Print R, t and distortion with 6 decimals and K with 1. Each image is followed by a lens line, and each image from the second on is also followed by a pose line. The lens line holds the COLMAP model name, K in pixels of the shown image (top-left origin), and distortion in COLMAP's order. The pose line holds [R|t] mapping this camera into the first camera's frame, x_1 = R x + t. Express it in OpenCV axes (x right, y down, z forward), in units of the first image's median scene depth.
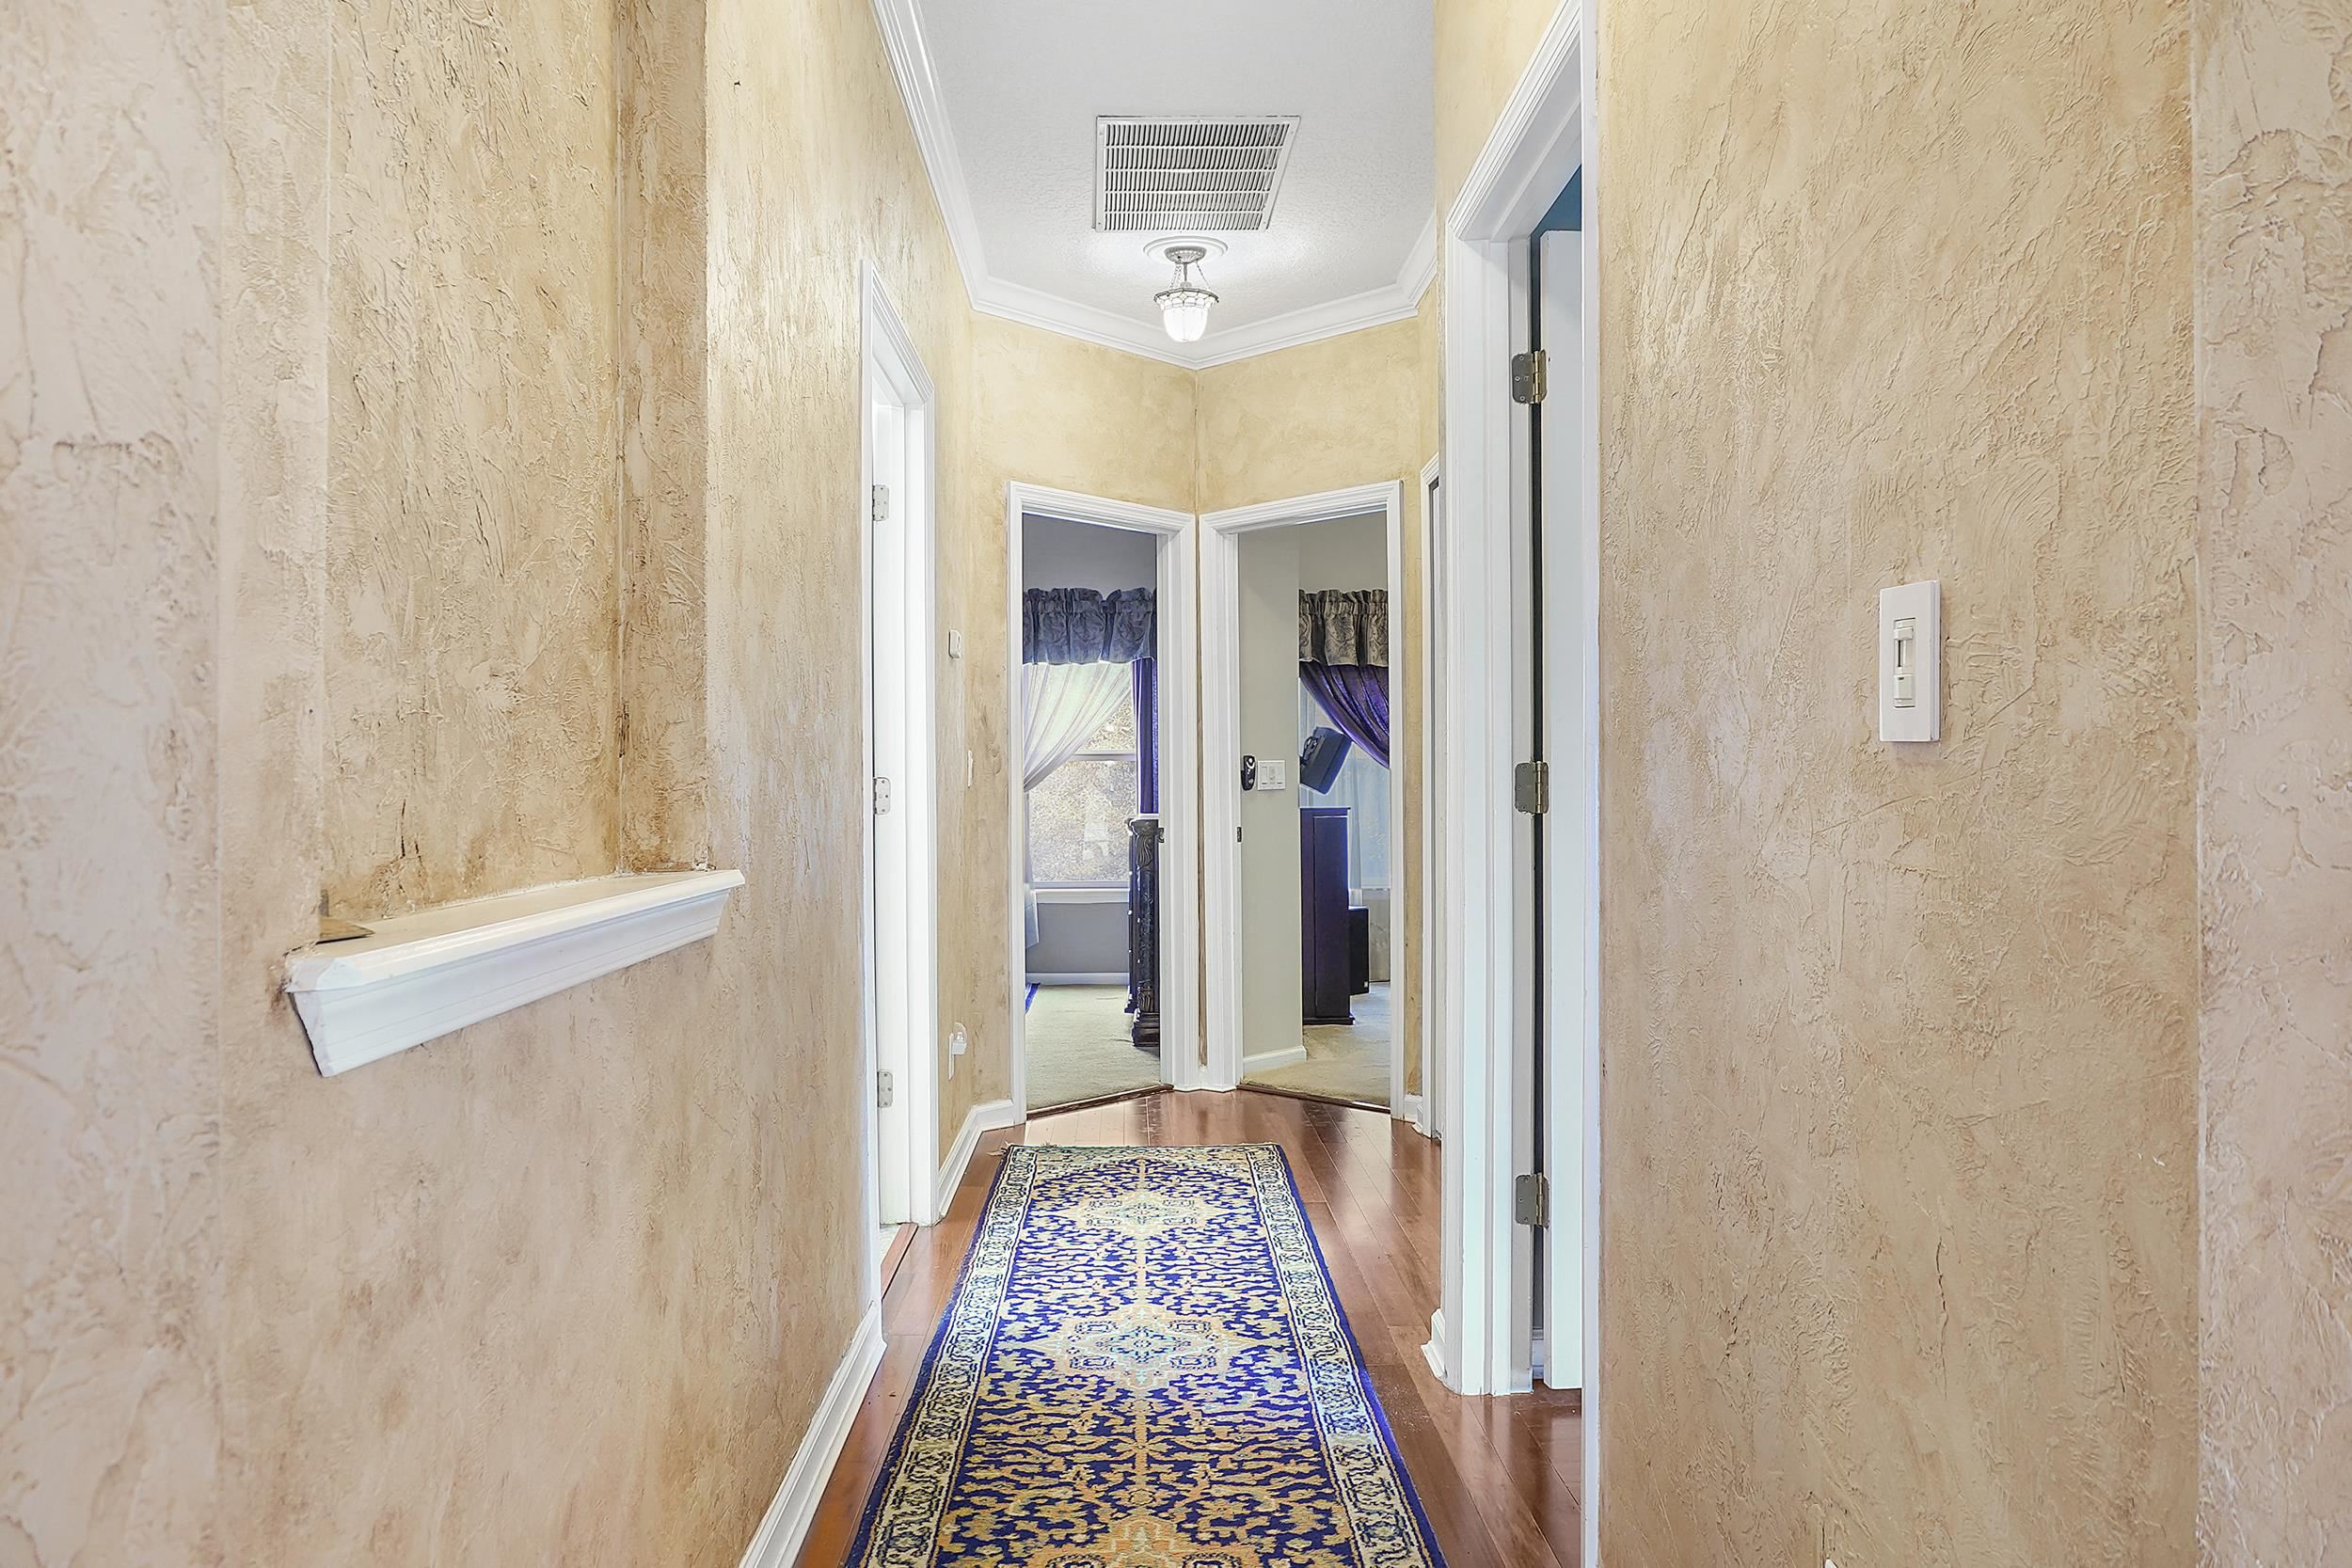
lens RADIAL K [[1590.3, 0, 1176.0], [0, 1590.3, 784.0], [0, 0, 1]] dist [-0.055333, 0.050368]
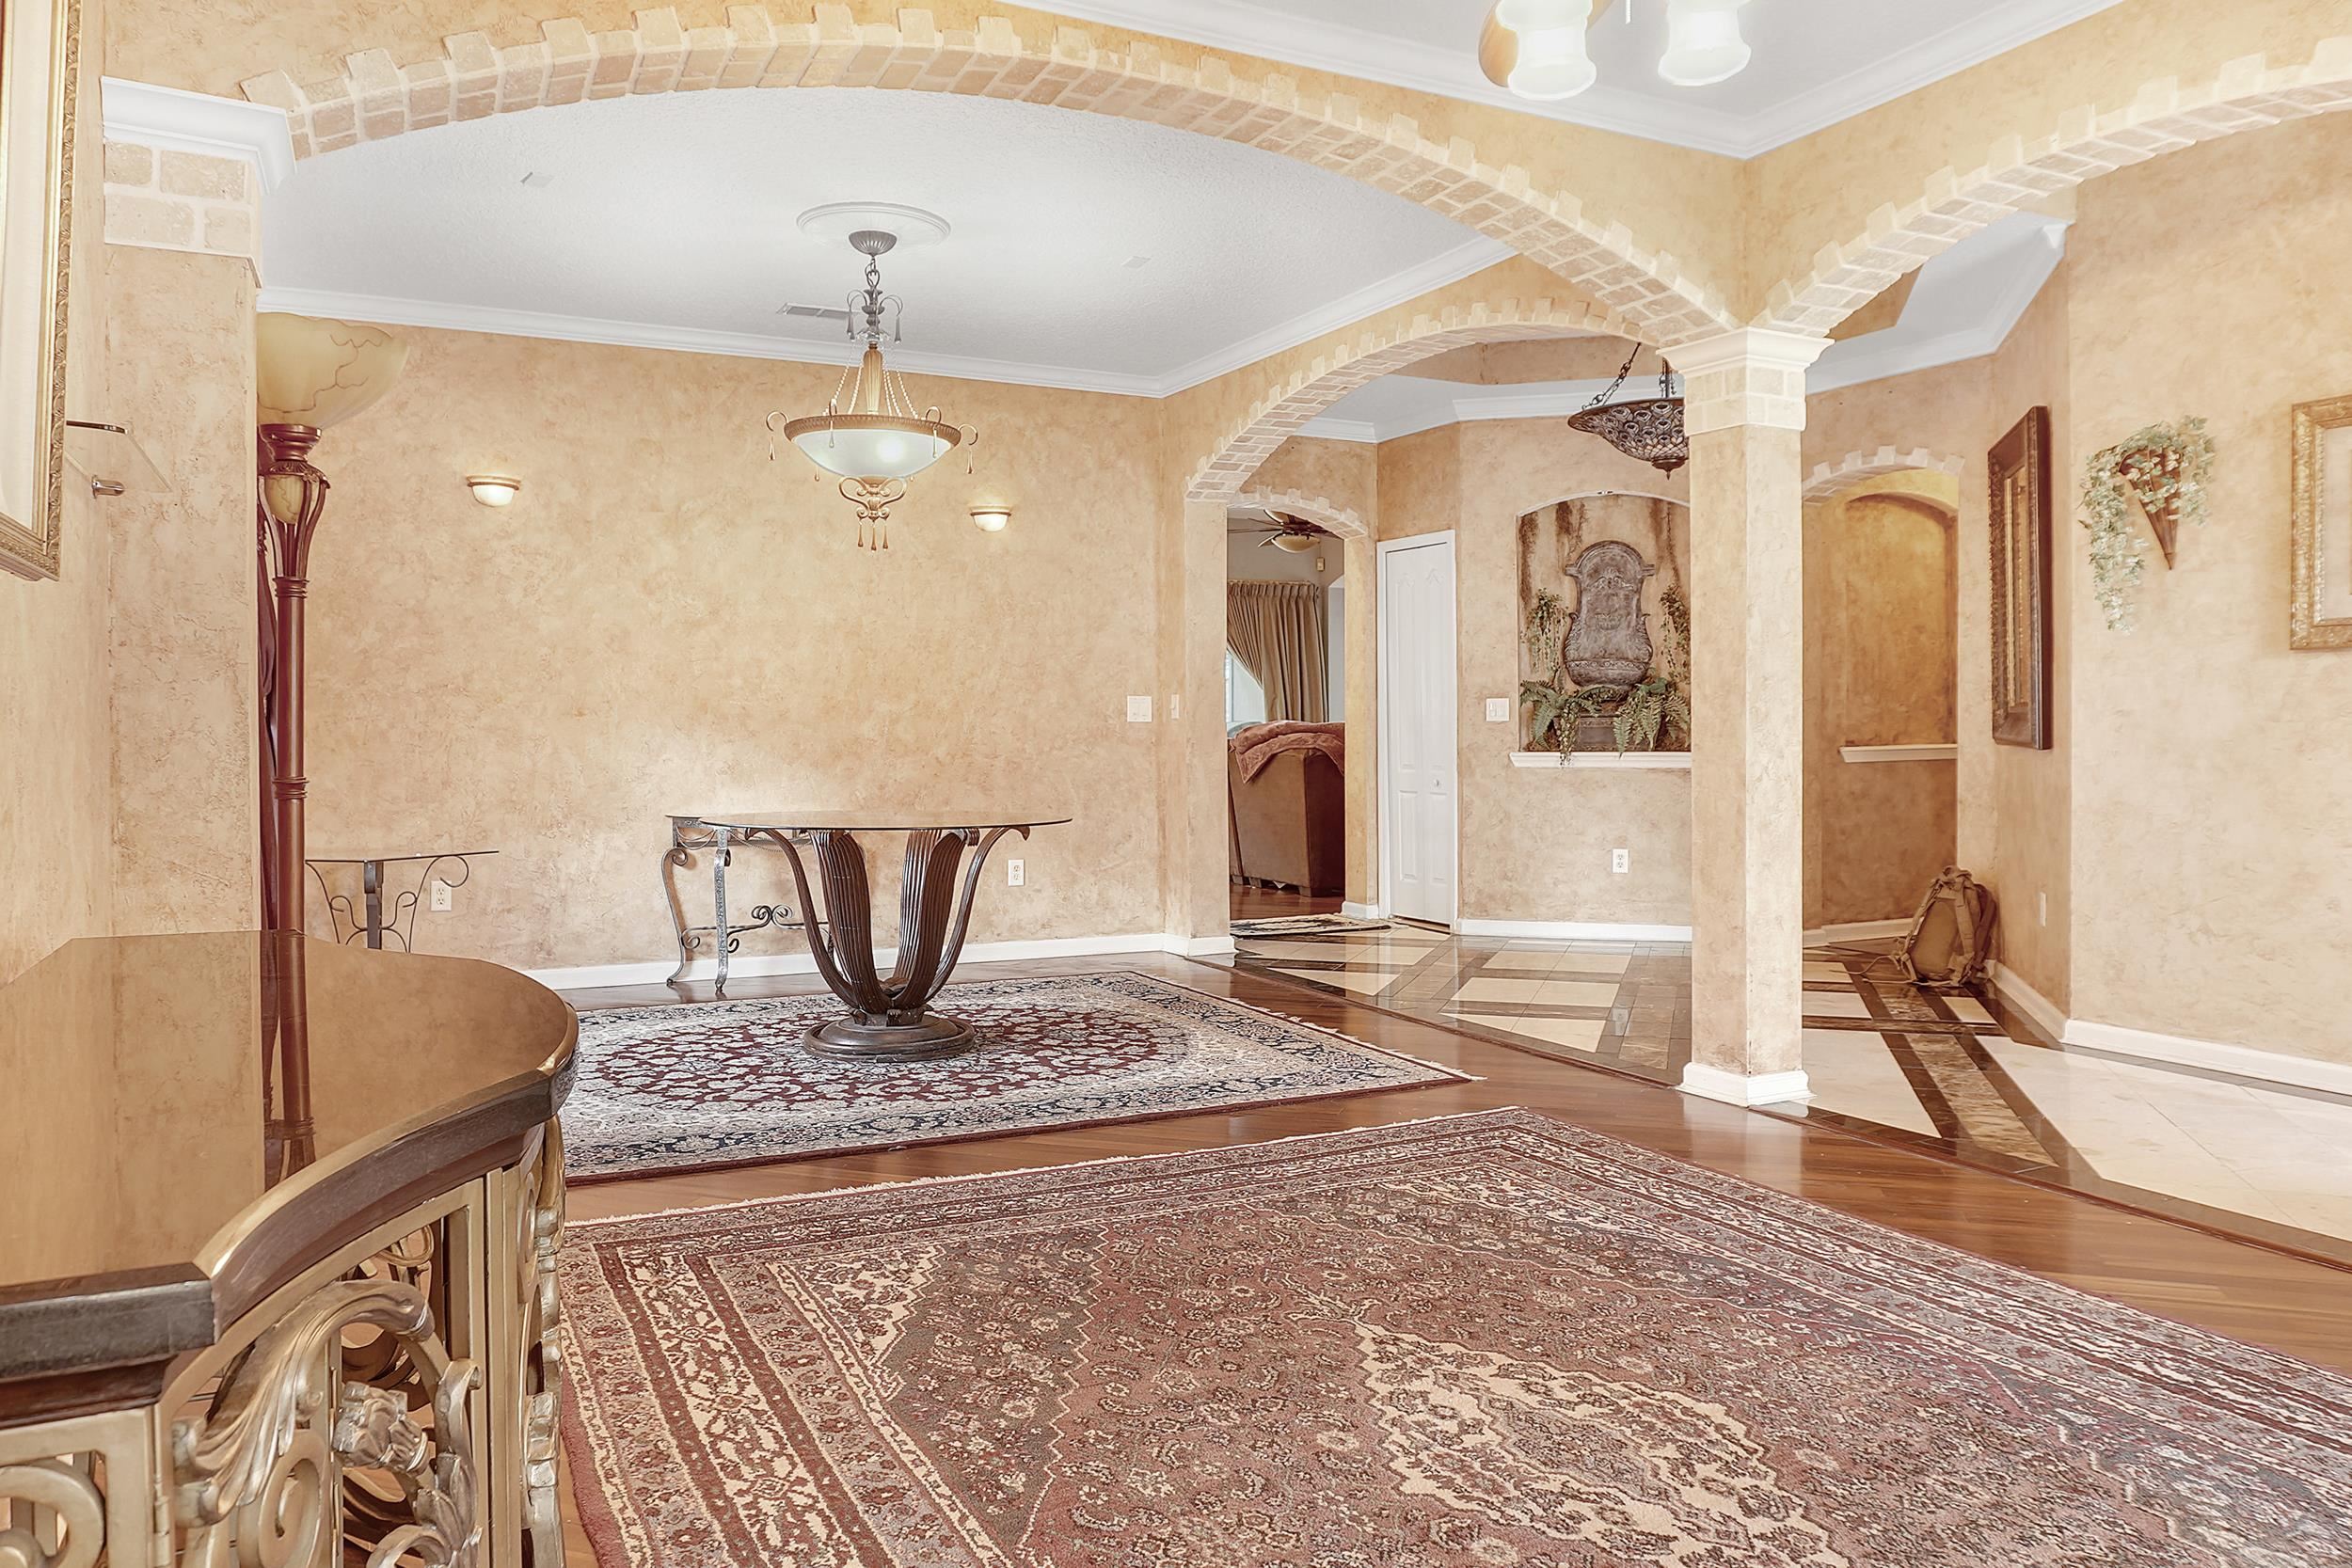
lens RADIAL K [[1590.3, 0, 1176.0], [0, 1590.3, 784.0], [0, 0, 1]] dist [-0.055333, 0.050368]
pose [[0.425081, 0.026642, -0.904763, 4.329296], [0.010799, 0.999346, 0.034501, -0.015646], [0.905091, -0.024436, 0.424515, -4.517884]]
